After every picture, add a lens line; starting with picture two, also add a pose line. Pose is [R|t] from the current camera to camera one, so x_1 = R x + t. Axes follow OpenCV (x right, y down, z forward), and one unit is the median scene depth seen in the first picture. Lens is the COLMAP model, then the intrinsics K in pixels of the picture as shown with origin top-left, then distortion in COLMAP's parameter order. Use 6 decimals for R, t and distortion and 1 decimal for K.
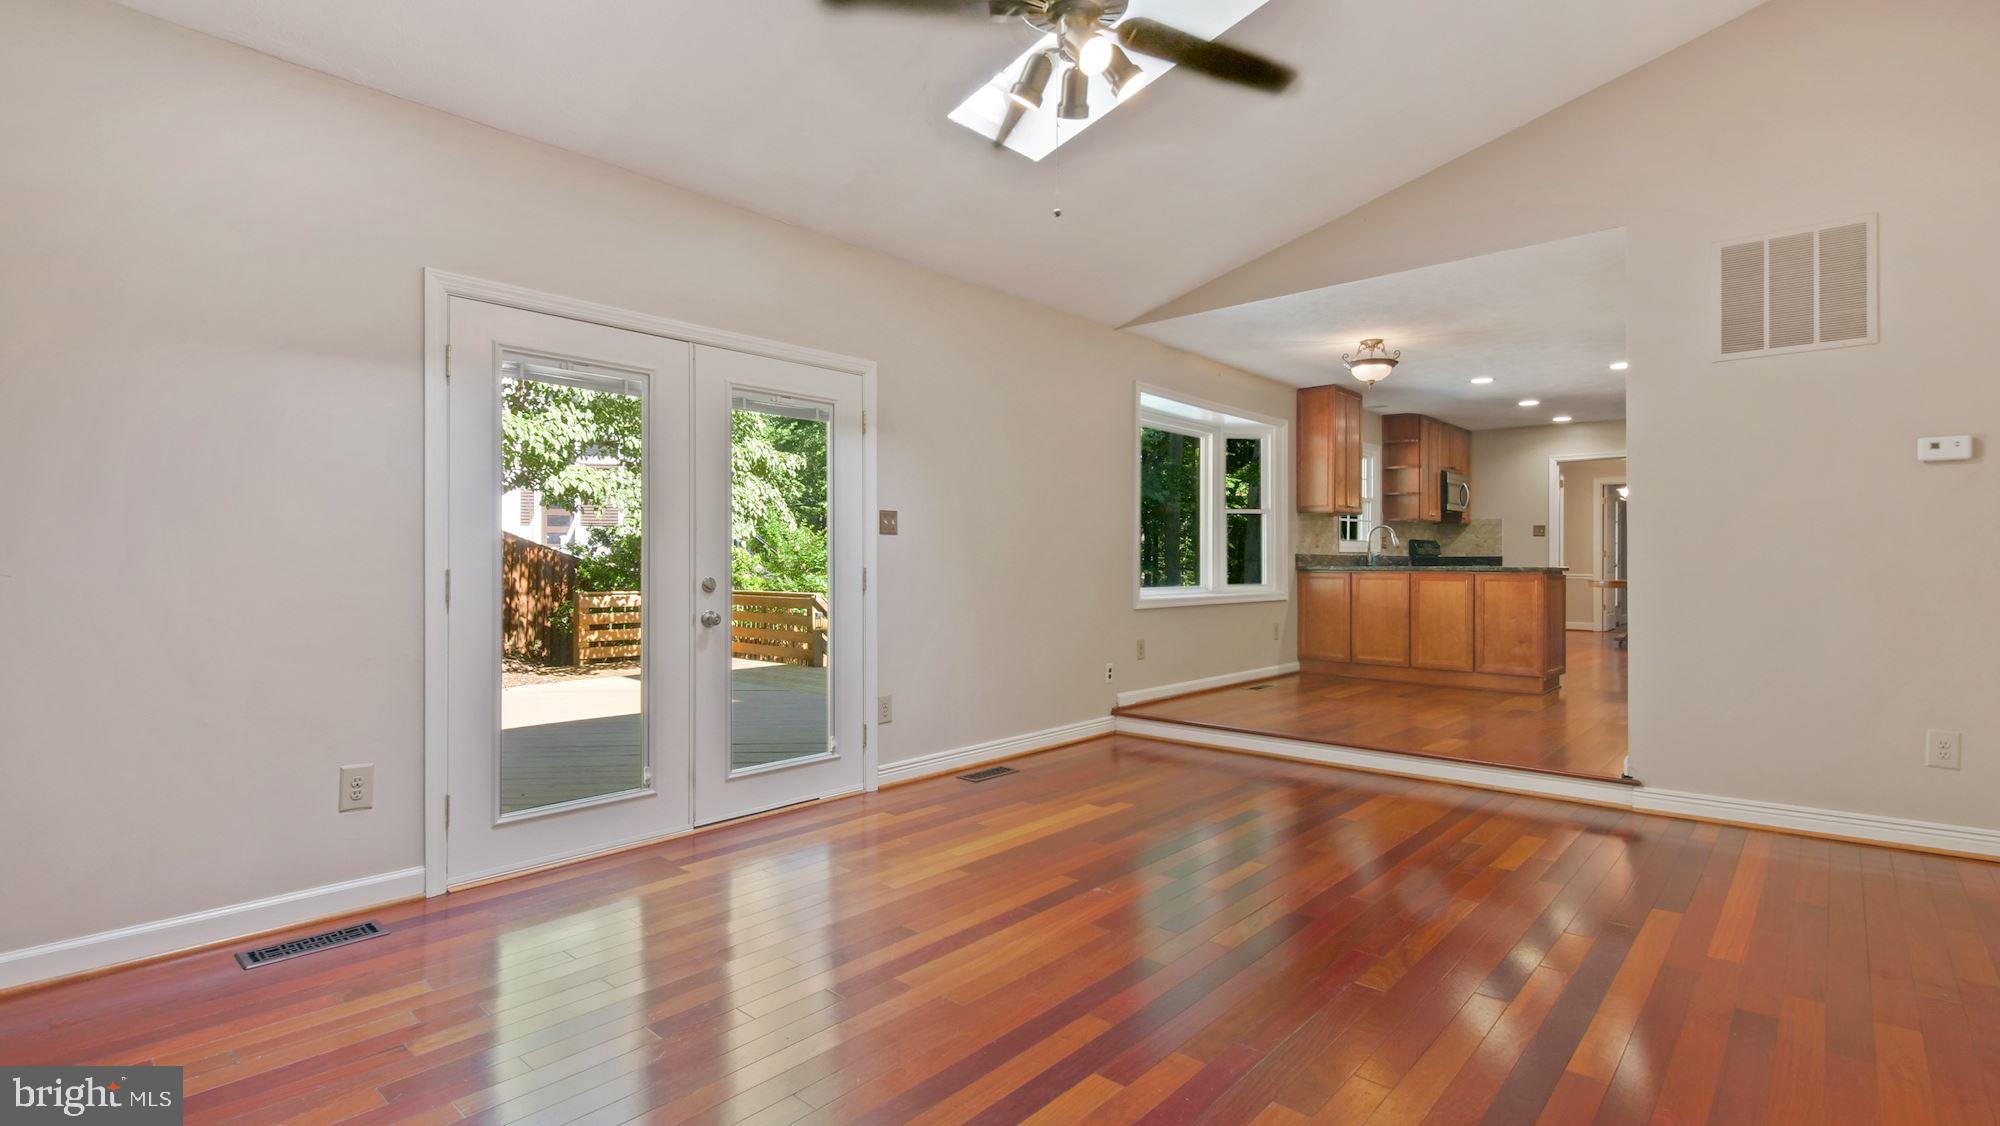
lens RADIAL K [[943.3, 0, 991.3], [0, 943.3, 564.7], [0, 0, 1]] dist [-0.011053, -0.000389]
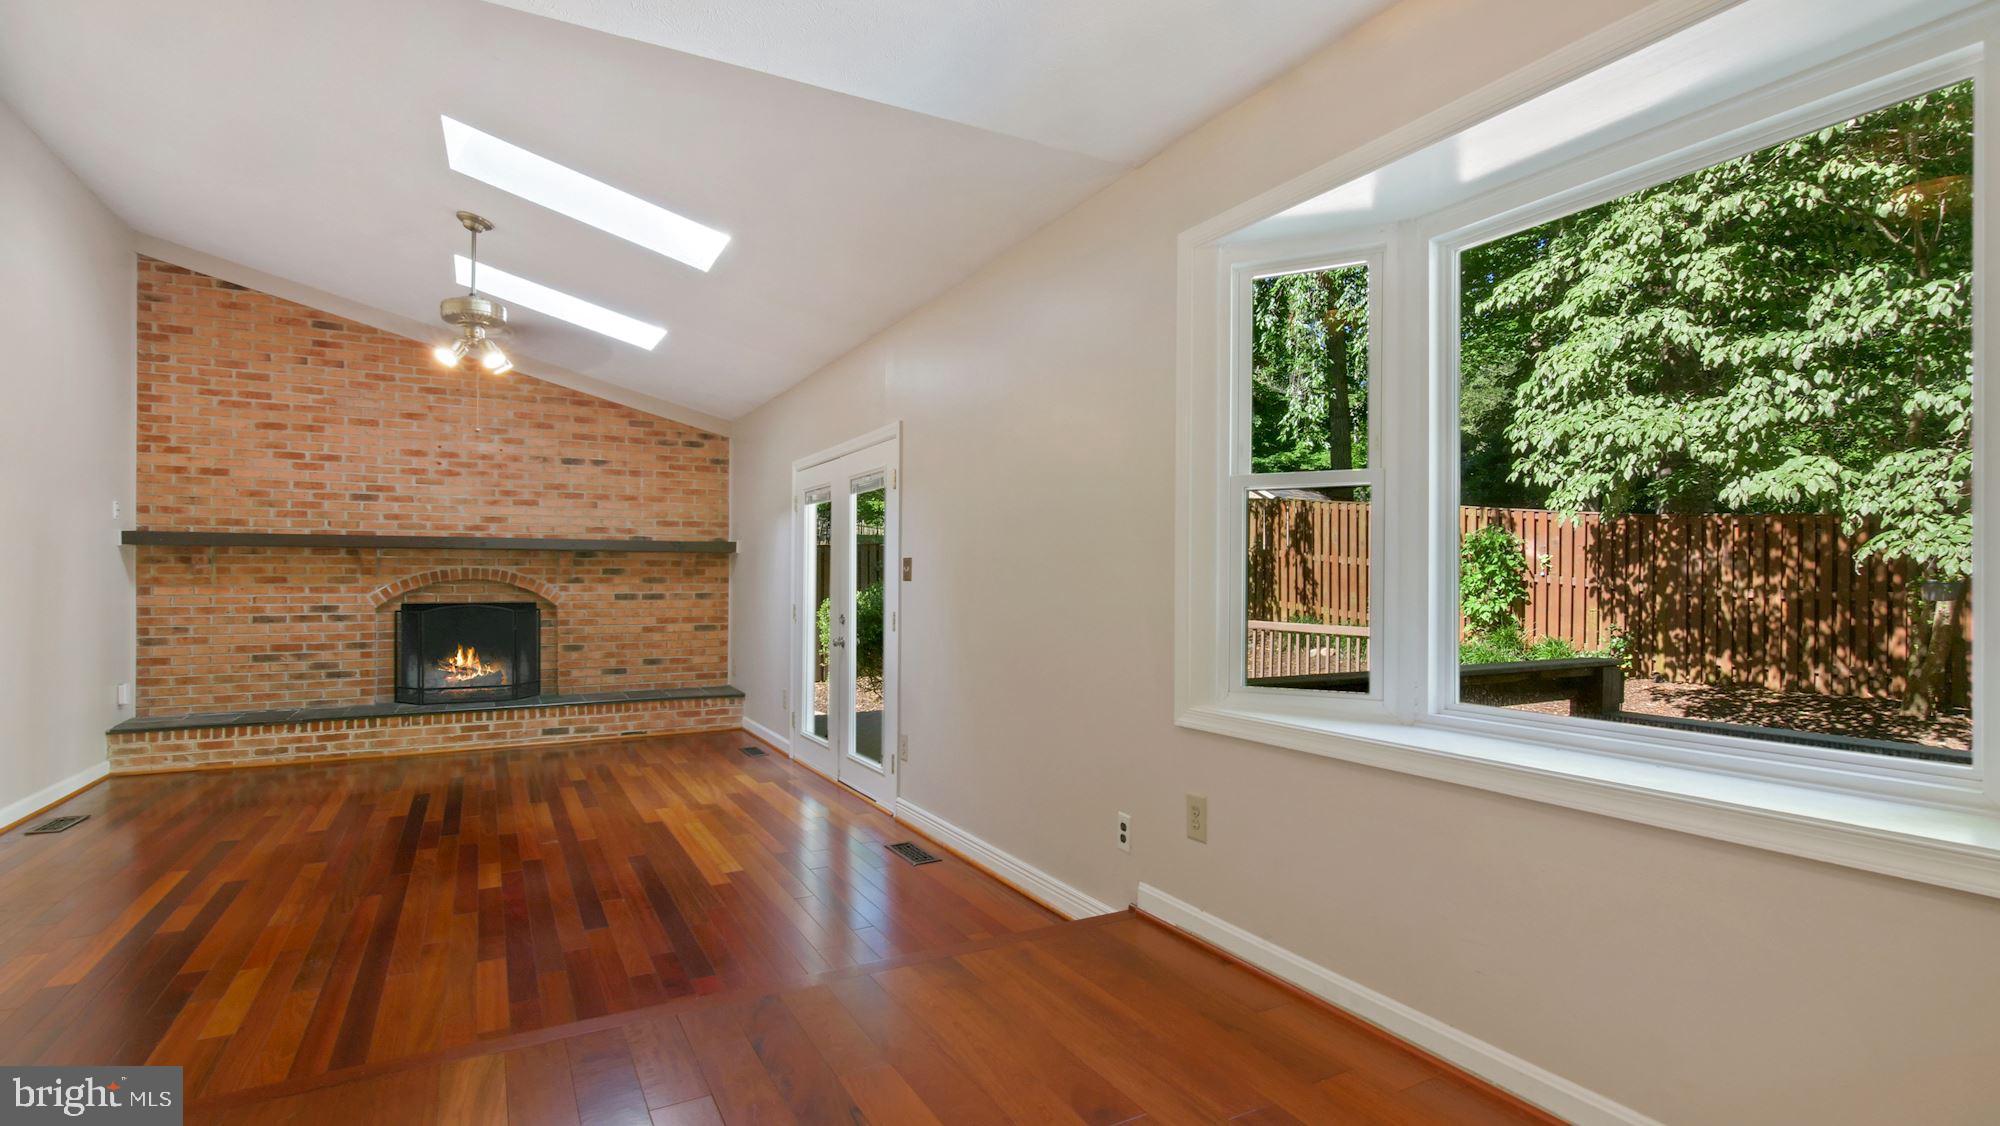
lens RADIAL K [[943.3, 0, 990.1], [0, 943.3, 571.3], [0, 0, 1]] dist [-0.011053, -0.000389]
pose [[-0.332839, -0.006112, -0.942964, 0.846442], [-0.002878, 0.999981, -0.005465, -0.037111], [0.942979, 0.000895, -0.332850, 1.436493]]
